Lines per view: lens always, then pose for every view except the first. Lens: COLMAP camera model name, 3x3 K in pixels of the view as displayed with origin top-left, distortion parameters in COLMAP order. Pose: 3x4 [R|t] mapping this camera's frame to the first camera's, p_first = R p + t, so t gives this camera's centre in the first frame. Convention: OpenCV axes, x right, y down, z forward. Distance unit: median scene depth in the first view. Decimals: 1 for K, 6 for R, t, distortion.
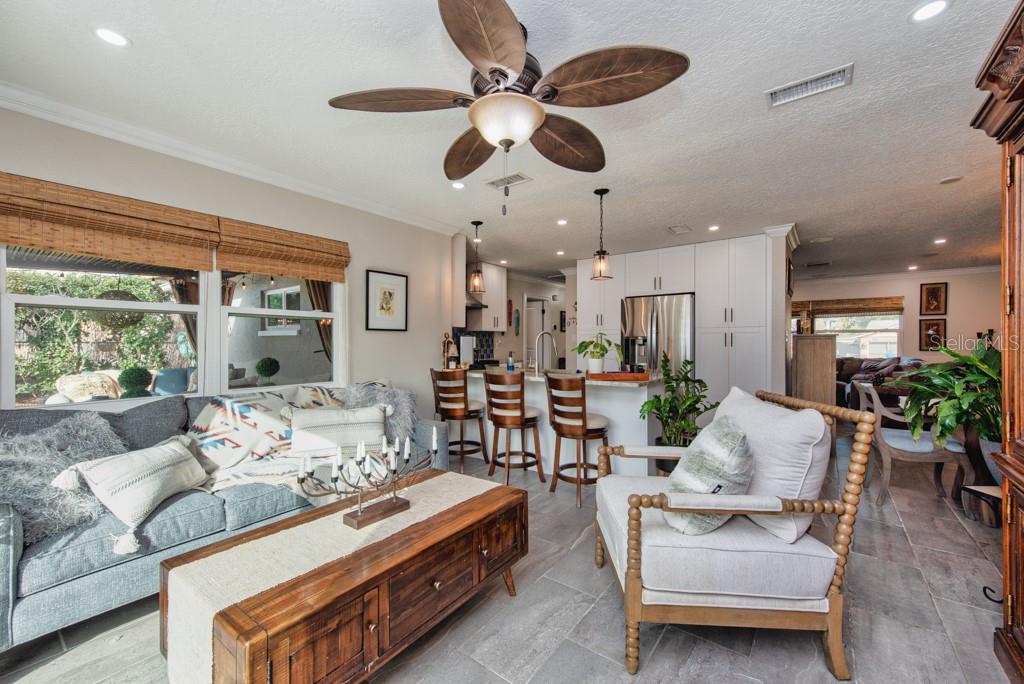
lens RADIAL K [[404.3, 0, 513.3], [0, 404.3, 346.3], [0, 0, 1]] dist [0.014733, -0.003576]
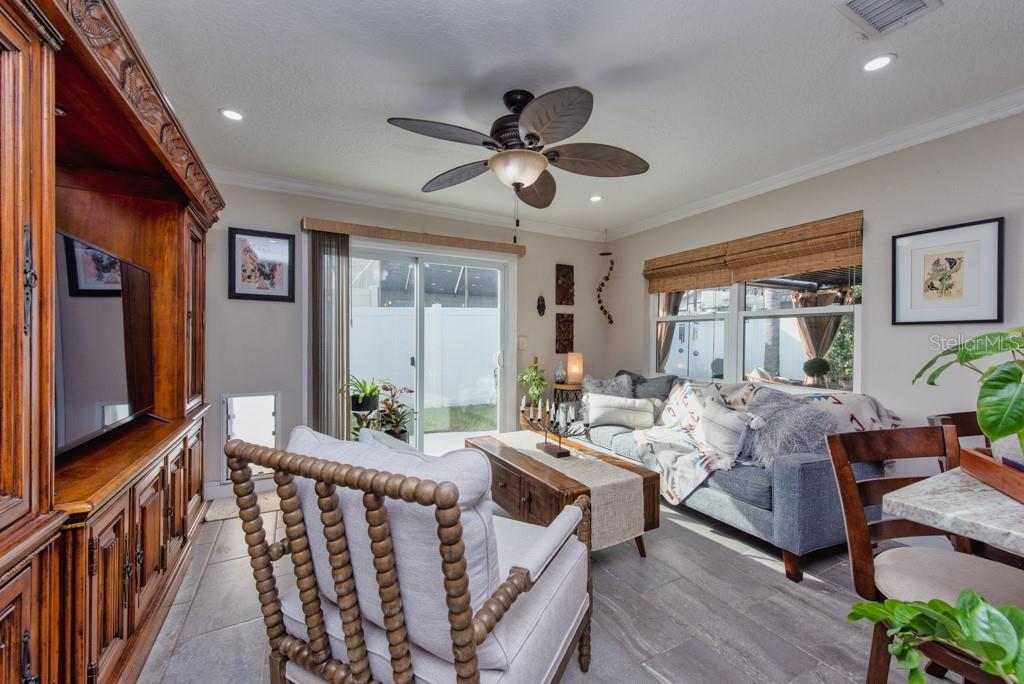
lens RADIAL K [[404.3, 0, 512.6], [0, 404.3, 342.1], [0, 0, 1]] dist [0.014733, -0.003576]
pose [[-0.415750, 0.004827, -0.909466, 0.337936], [-0.014056, 0.999832, 0.011732, -0.006145], [0.909370, 0.017661, -0.415613, 0.444708]]
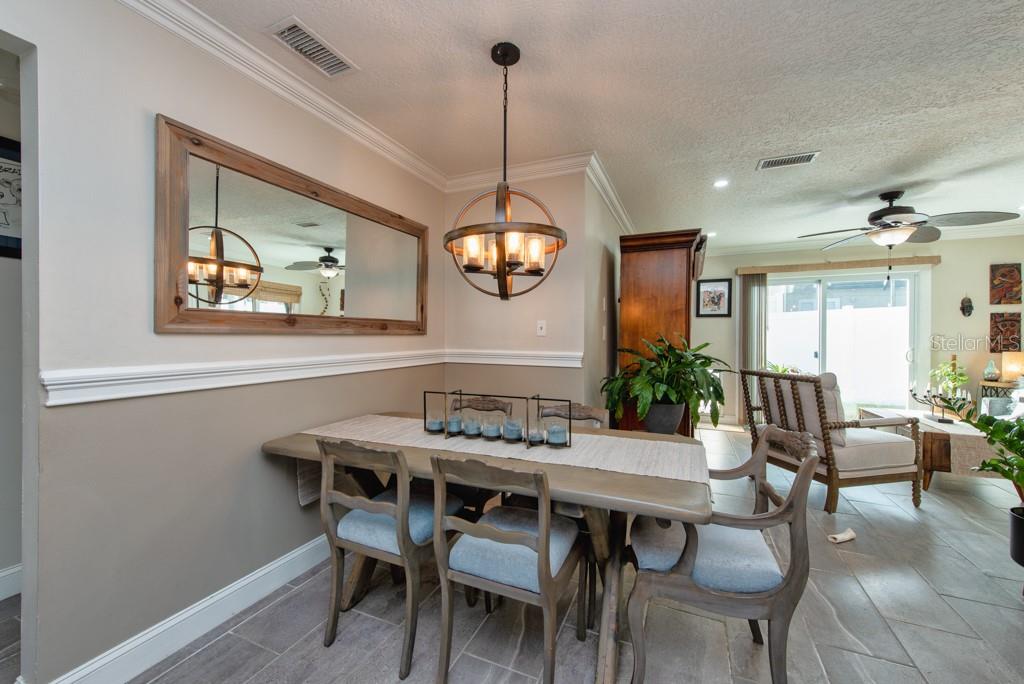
lens RADIAL K [[404.3, 0, 507.4], [0, 404.3, 338.6], [0, 0, 1]] dist [0.014733, -0.003576]
pose [[-0.972944, -0.001624, -0.231037, 0.705082], [-0.004524, 0.999917, 0.012024, -0.009319], [0.230998, 0.012744, -0.972871, 0.763470]]
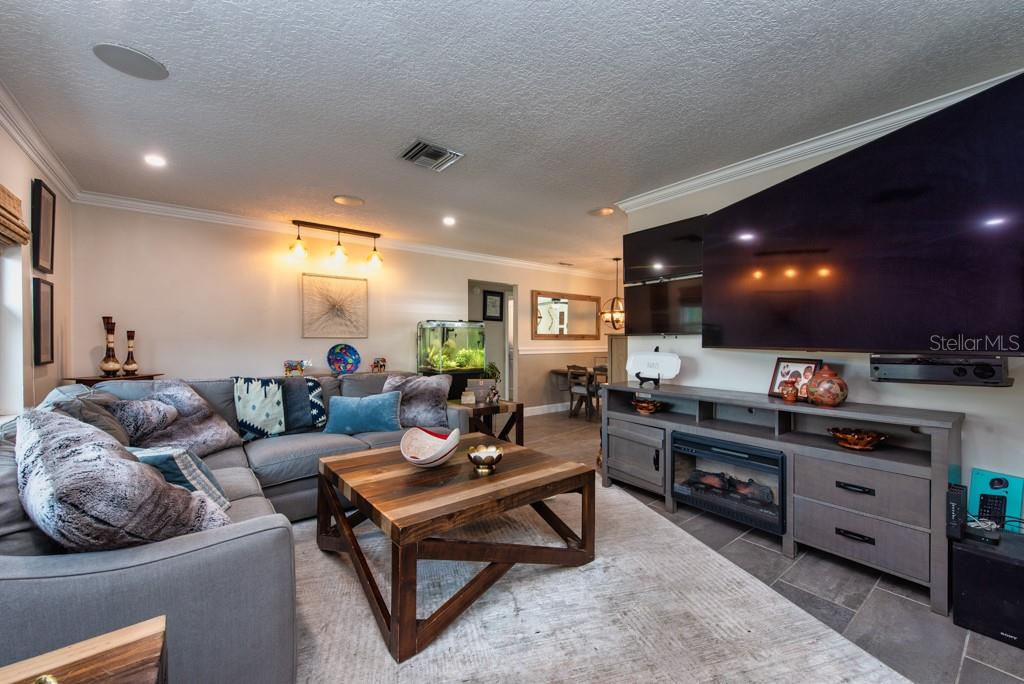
lens RADIAL K [[404.3, 0, 516.2], [0, 404.3, 340.9], [0, 0, 1]] dist [0.014733, -0.003576]
pose [[-0.970342, 0.003922, 0.241703, 0.634120], [0.006020, 0.999950, 0.007941, -0.014331], [-0.241660, 0.009161, -0.970318, 1.583554]]
